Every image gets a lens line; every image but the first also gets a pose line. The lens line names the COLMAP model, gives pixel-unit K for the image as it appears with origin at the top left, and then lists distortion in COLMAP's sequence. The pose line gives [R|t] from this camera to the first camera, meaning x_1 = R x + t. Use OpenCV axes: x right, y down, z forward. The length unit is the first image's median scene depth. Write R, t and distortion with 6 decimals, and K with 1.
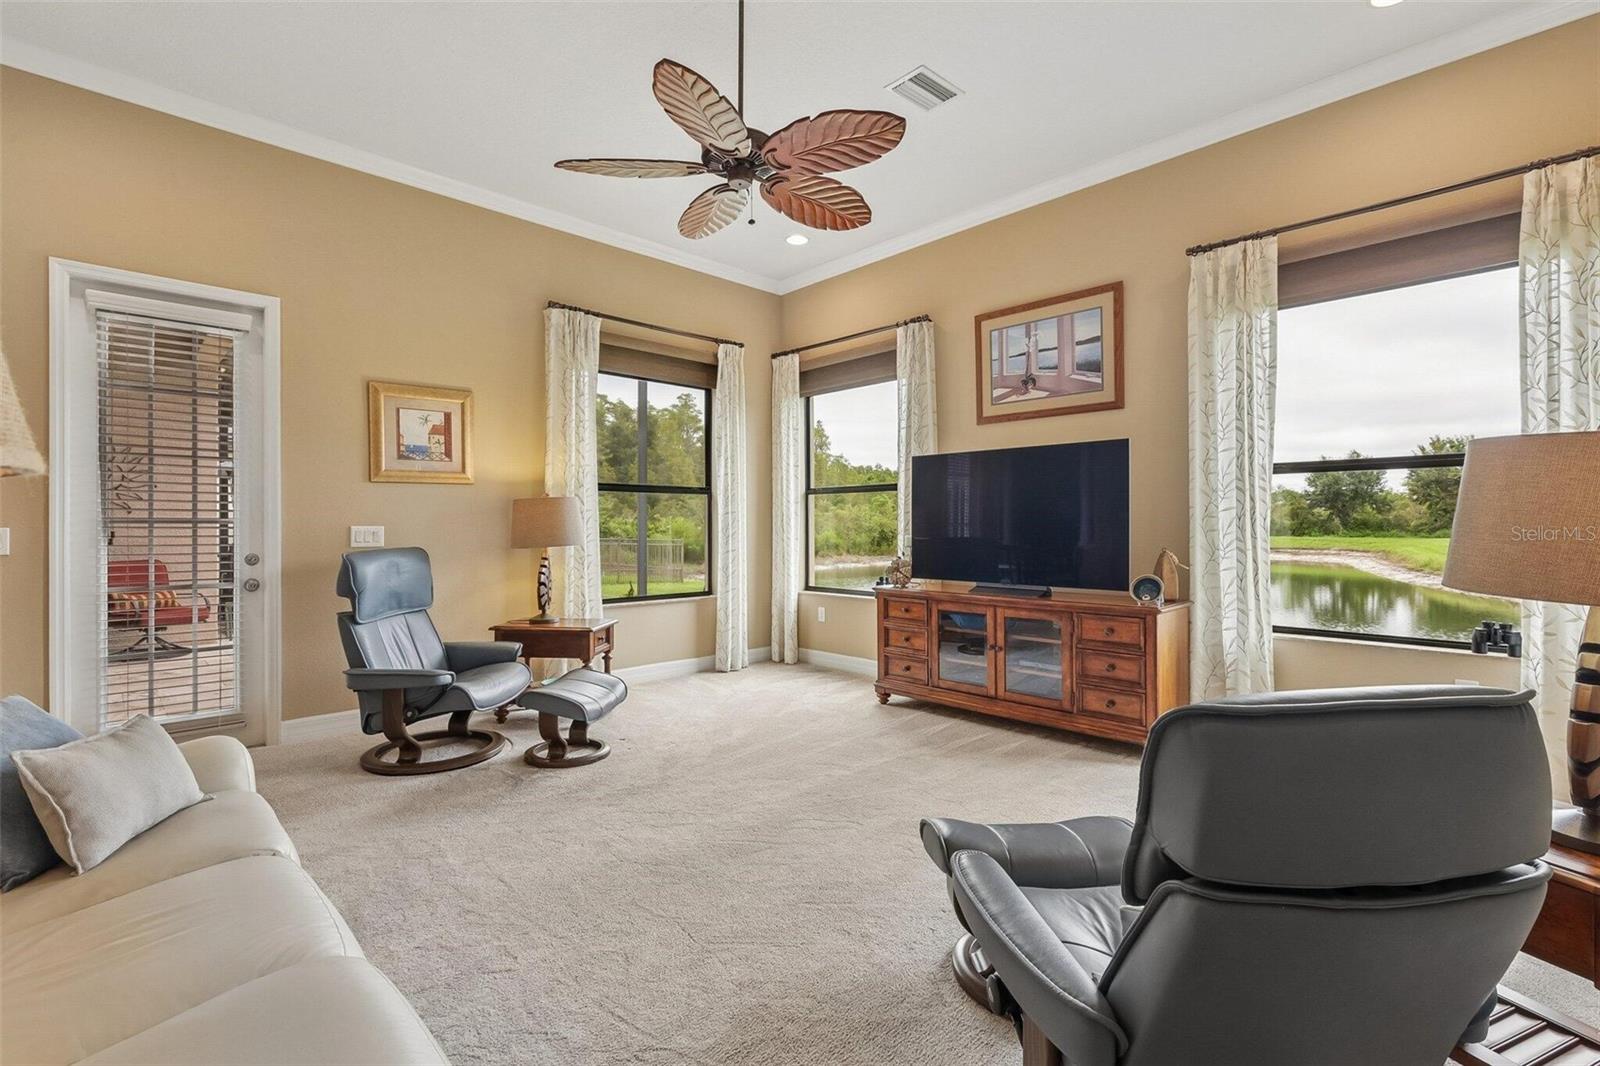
lens RADIAL K [[723.8, 0, 807.9], [0, 723.8, 525.2], [0, 0, 1]] dist [-0.000152, 0.000477]
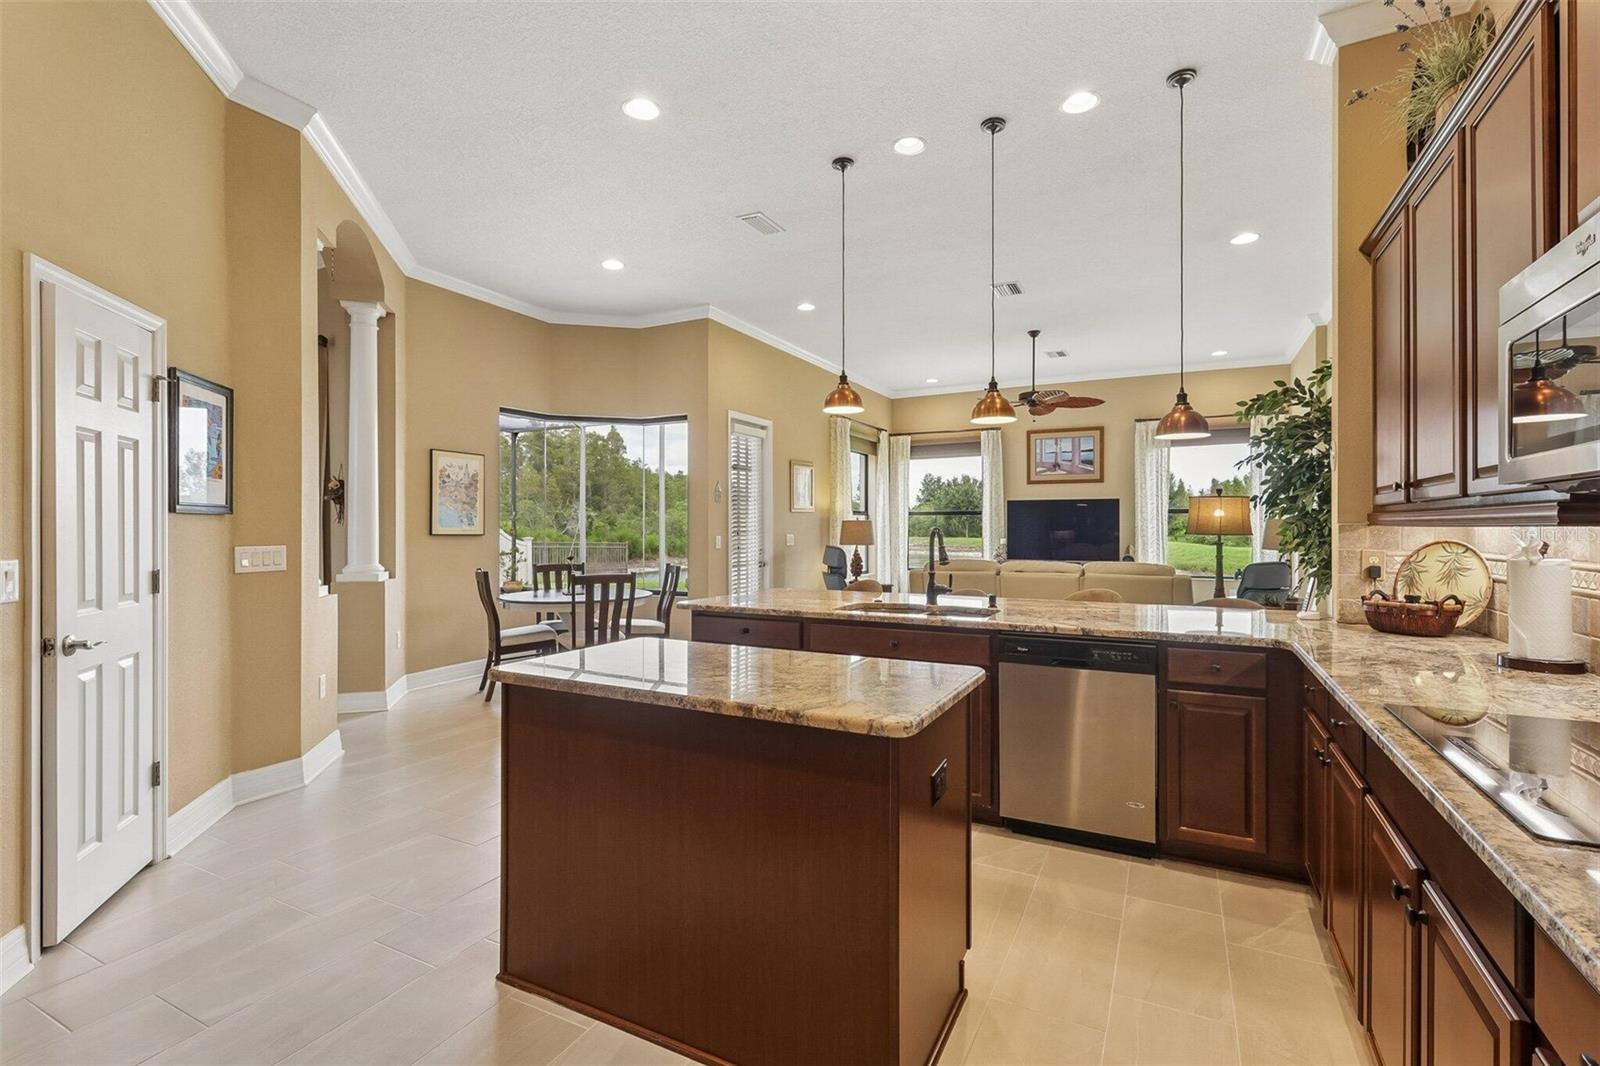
lens RADIAL K [[723.8, 0, 799.2], [0, 723.8, 528.8], [0, 0, 1]] dist [-0.000152, 0.000477]
pose [[0.952936, 0.004903, 0.303132, -1.093475], [-0.005488, 0.999984, 0.001077, -0.012885], [-0.303122, -0.002690, 0.952948, -0.821254]]
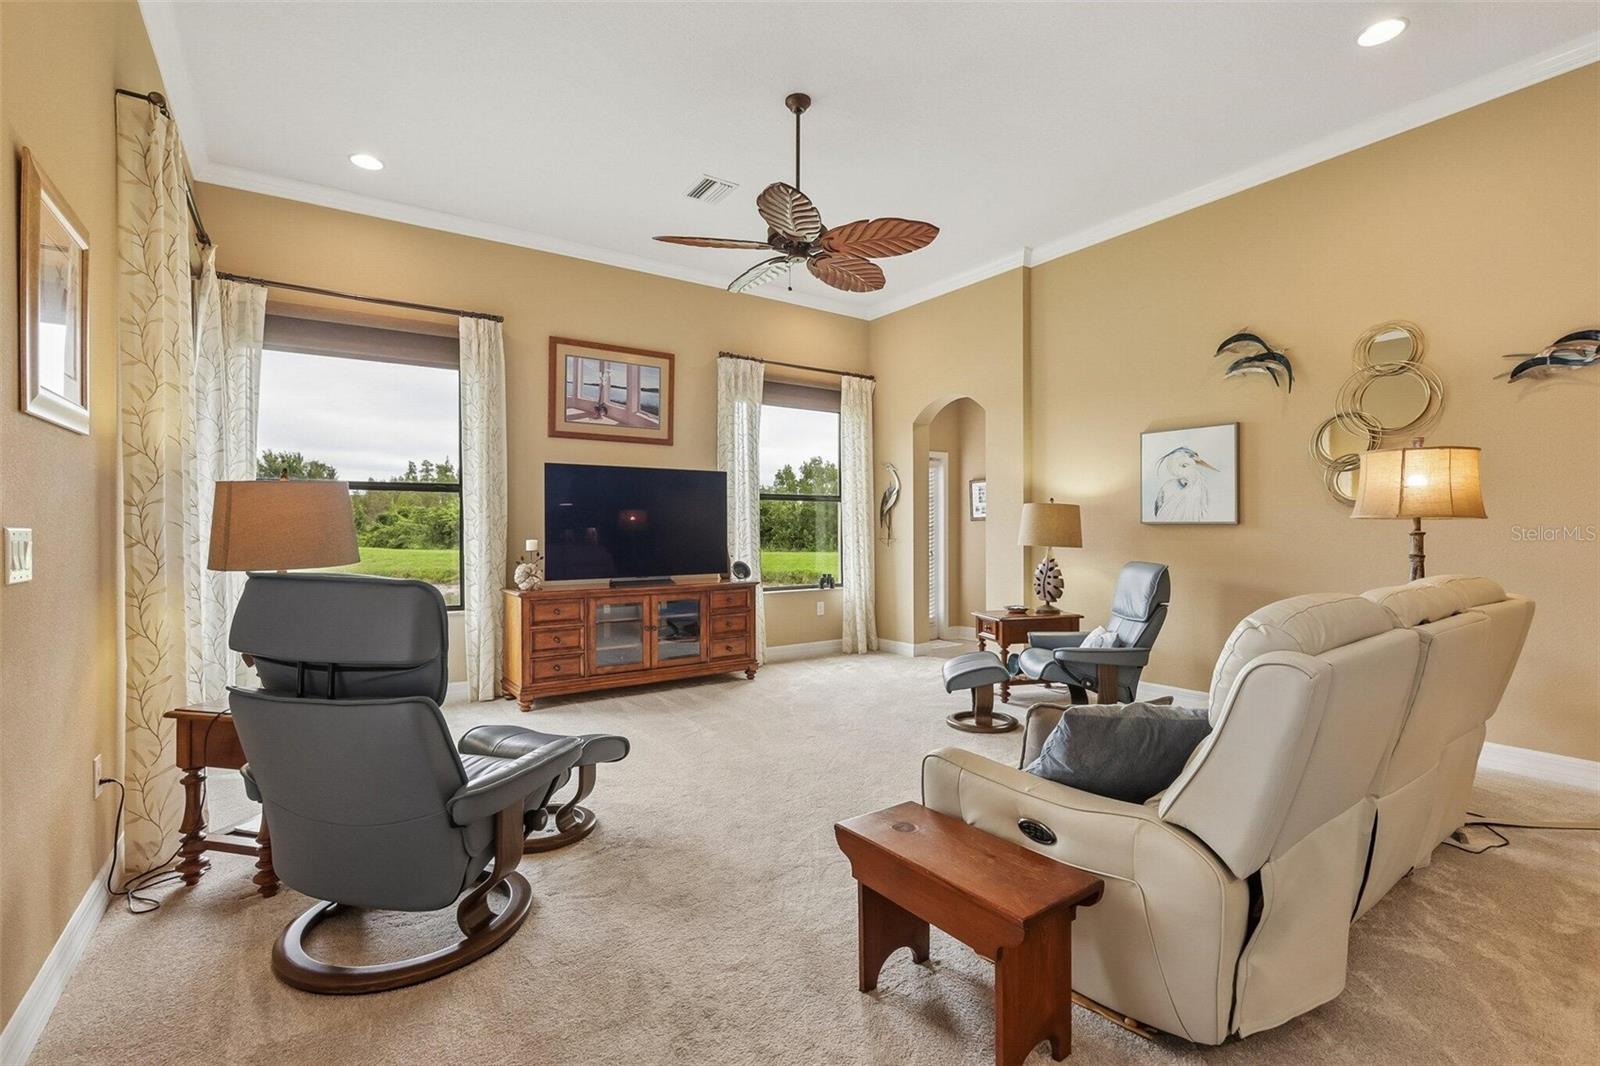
lens RADIAL K [[723.8, 0, 810.7], [0, 723.8, 532.4], [0, 0, 1]] dist [-0.000152, 0.000477]
pose [[0.162454, -0.003398, 0.986710, -0.848342], [0.001723, 0.999994, 0.003160, 0.001532], [-0.986715, 0.001186, 0.162459, 0.483955]]
